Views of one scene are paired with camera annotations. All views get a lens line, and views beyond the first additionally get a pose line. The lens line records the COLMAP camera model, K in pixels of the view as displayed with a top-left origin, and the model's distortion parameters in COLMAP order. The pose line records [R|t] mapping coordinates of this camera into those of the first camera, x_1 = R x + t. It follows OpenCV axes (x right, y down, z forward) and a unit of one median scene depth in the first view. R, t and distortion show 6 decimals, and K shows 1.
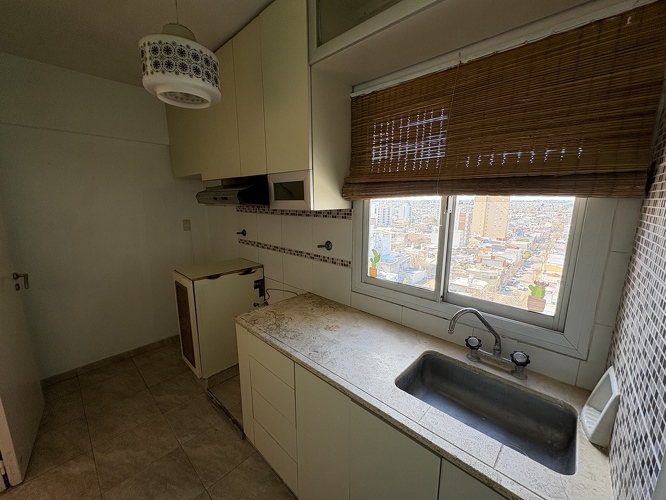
lens RADIAL K [[265.4, 0, 331.7], [0, 265.4, 248.4], [0, 0, 1]] dist [-0.001015, 0.000453]
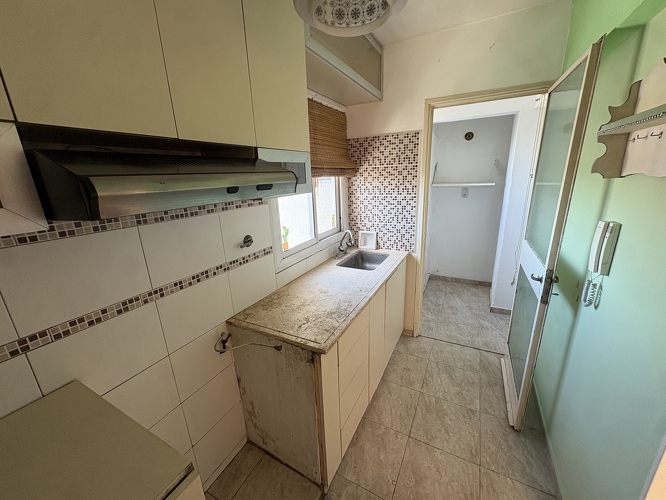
lens RADIAL K [[265.4, 0, 331.5], [0, 265.4, 250.7], [0, 0, 1]] dist [-0.001015, 0.000453]
pose [[-0.261467, -0.254422, 0.931077, -0.871197], [0.217332, 0.924345, 0.313614, -0.188534], [-0.940426, 0.284352, -0.186392, 0.927243]]
